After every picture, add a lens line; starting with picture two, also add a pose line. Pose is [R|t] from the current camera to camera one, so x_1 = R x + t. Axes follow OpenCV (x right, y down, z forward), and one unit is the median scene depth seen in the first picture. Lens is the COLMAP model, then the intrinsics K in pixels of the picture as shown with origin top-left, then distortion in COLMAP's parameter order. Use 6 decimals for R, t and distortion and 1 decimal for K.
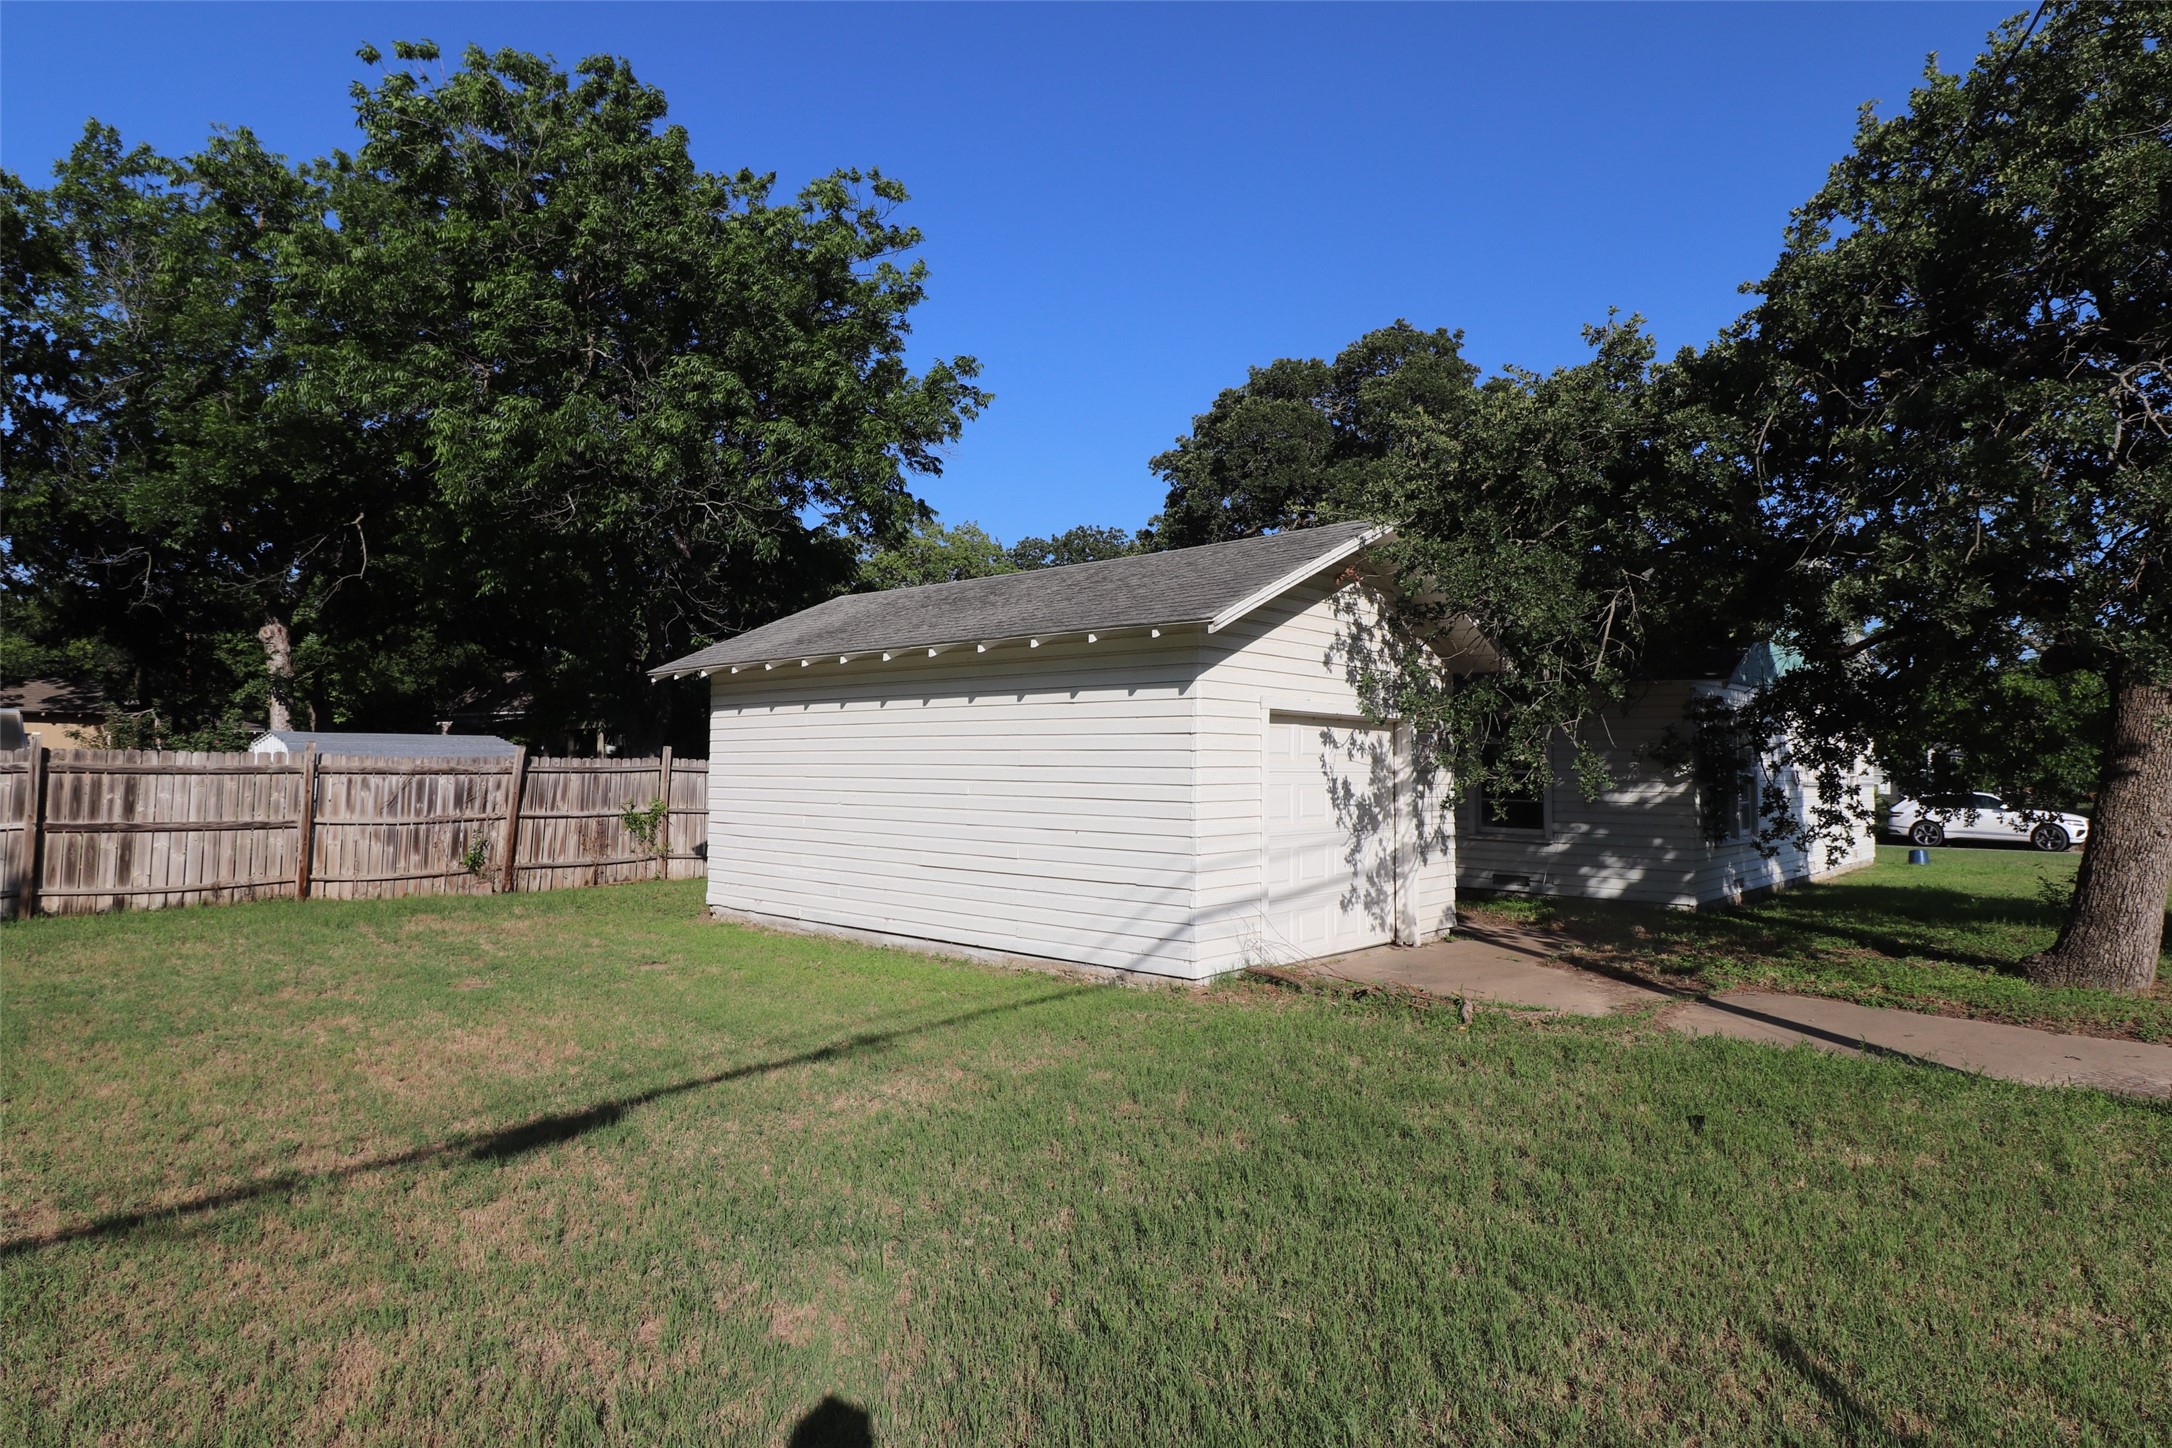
lens RADIAL K [[1153.4, 0, 1086.0], [0, 1153.4, 724.0], [0, 0, 1]] dist [0.033109, 0.000191]
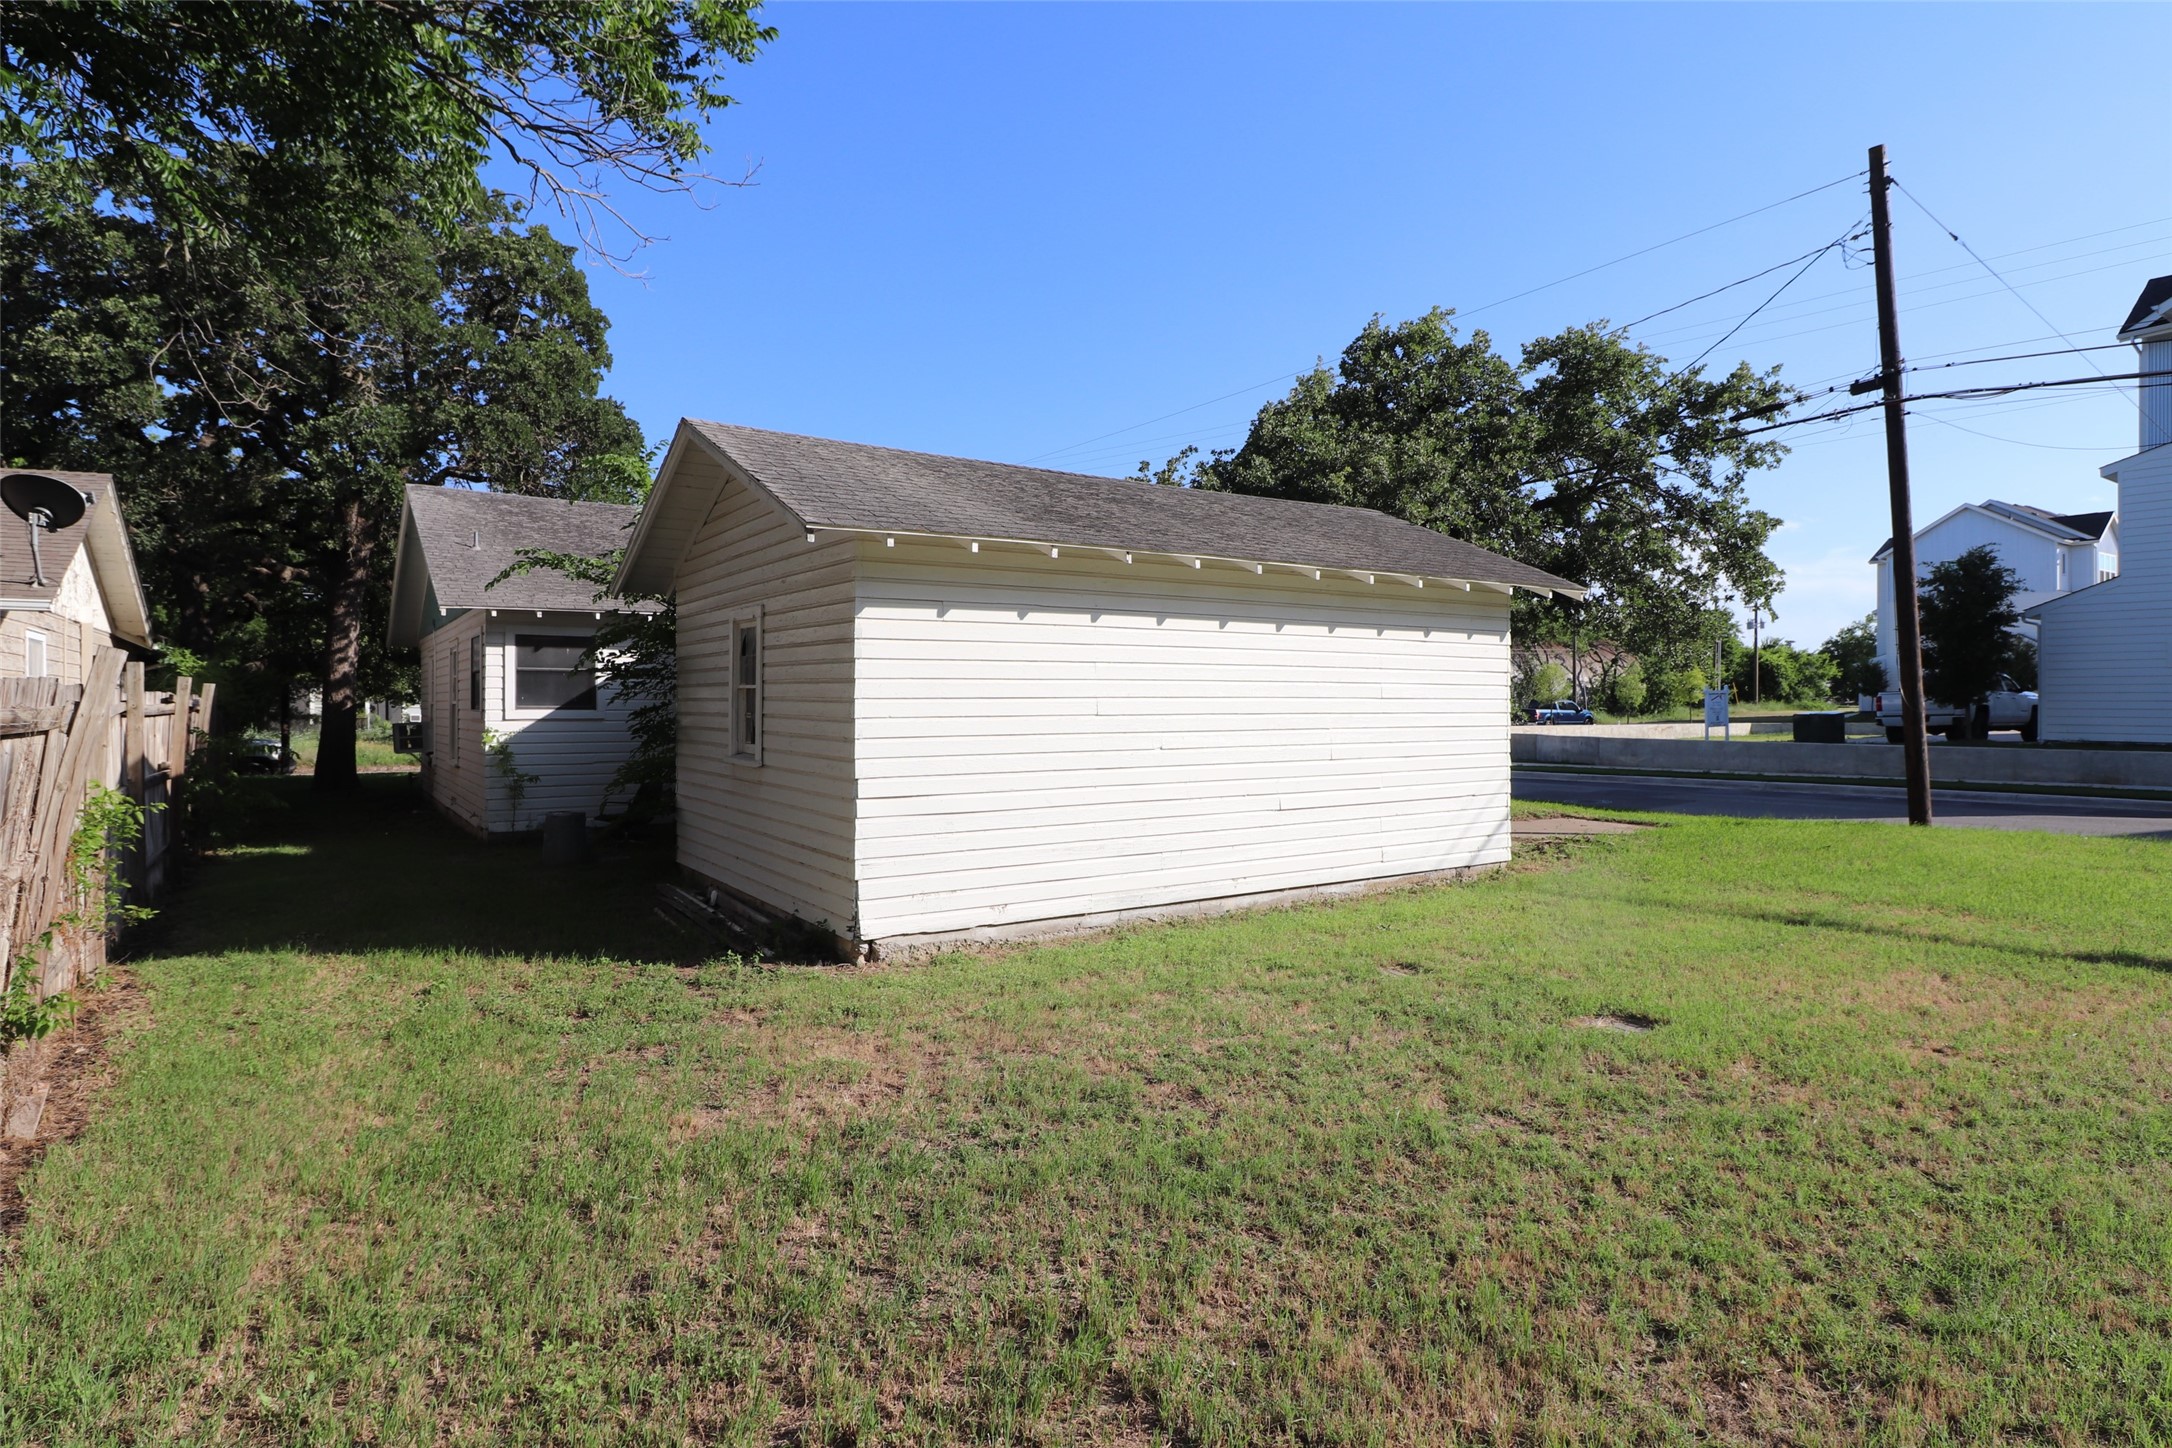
lens RADIAL K [[1153.4, 0, 1086.0], [0, 1153.4, 724.0], [0, 0, 1]] dist [0.033109, 0.000191]
pose [[0.261978, -0.030650, 0.964587, -1.062158], [-0.035601, 0.998508, 0.041397, 0.024228], [-0.964417, -0.045185, 0.260496, 0.928363]]
